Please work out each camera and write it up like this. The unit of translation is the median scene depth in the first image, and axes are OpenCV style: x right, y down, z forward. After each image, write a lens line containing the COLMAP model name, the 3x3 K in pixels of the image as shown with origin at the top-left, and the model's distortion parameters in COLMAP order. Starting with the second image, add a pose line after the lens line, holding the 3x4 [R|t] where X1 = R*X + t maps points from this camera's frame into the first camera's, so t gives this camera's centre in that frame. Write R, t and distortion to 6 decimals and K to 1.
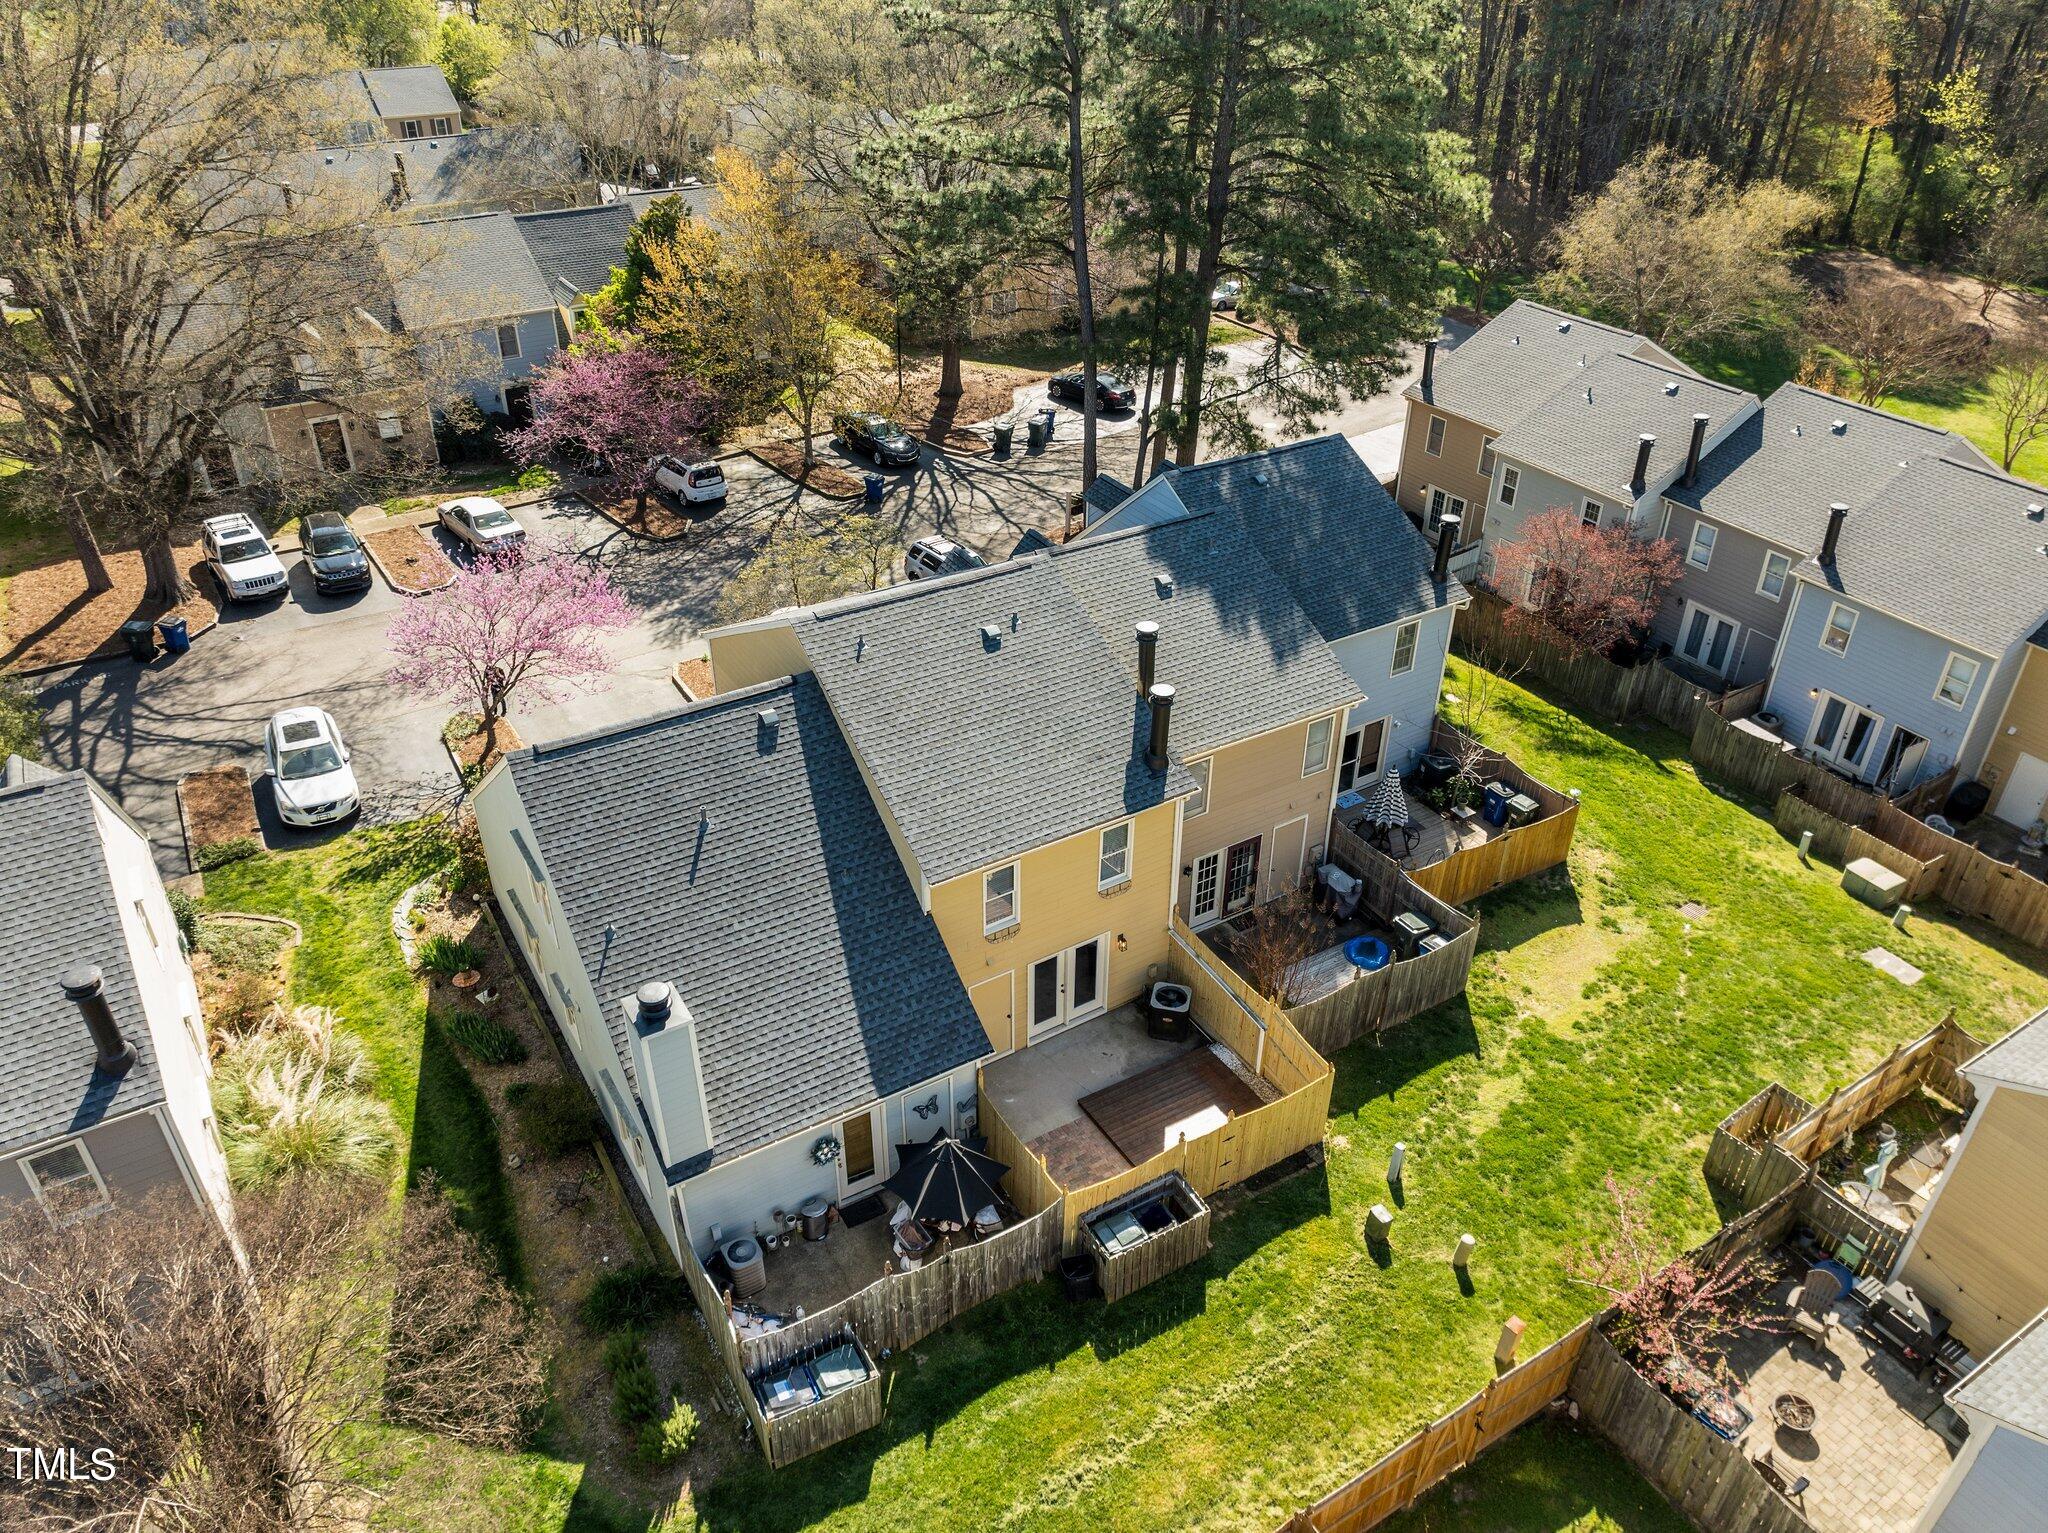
lens RADIAL K [[1413.6, 0, 1030.6], [0, 1413.6, 767.7], [0, 0, 1]] dist [-0.035623, 0.008058]
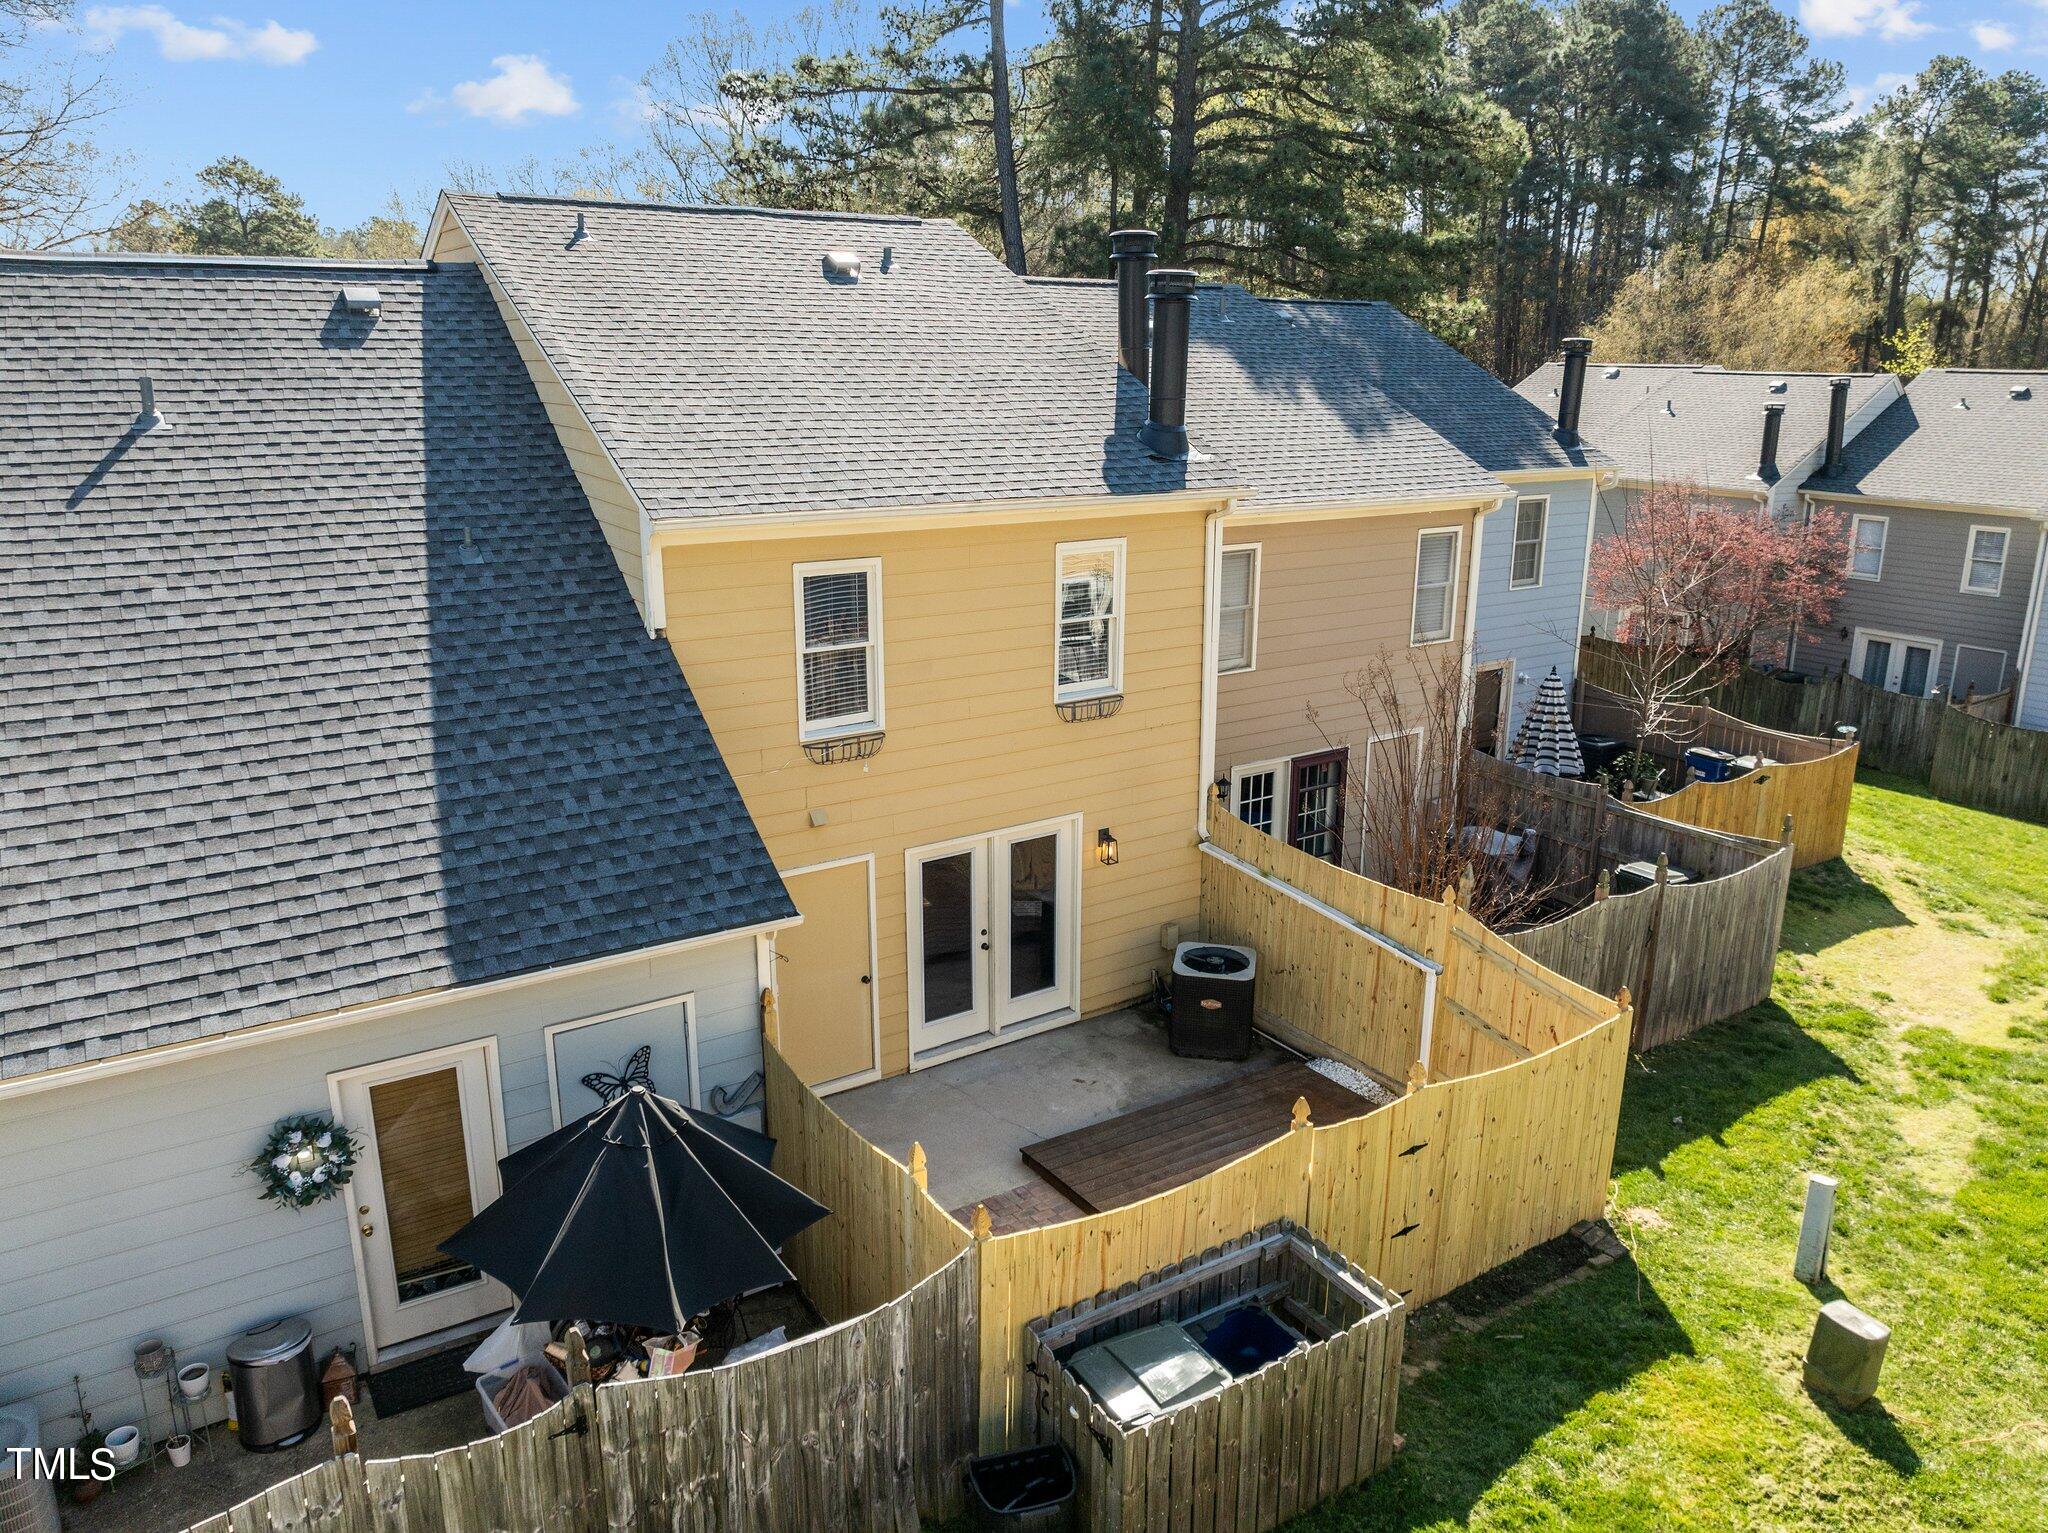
lens RADIAL K [[1447.2, 0, 1026.7], [0, 1447.2, 778.8], [0, 0, 1]] dist [-0.063114, 0.030495]
pose [[0.999214, -0.011668, 0.037883, 0.020376], [0.021798, 0.959956, -0.279300, 0.253035], [-0.033107, 0.279906, 0.959456, 0.556496]]
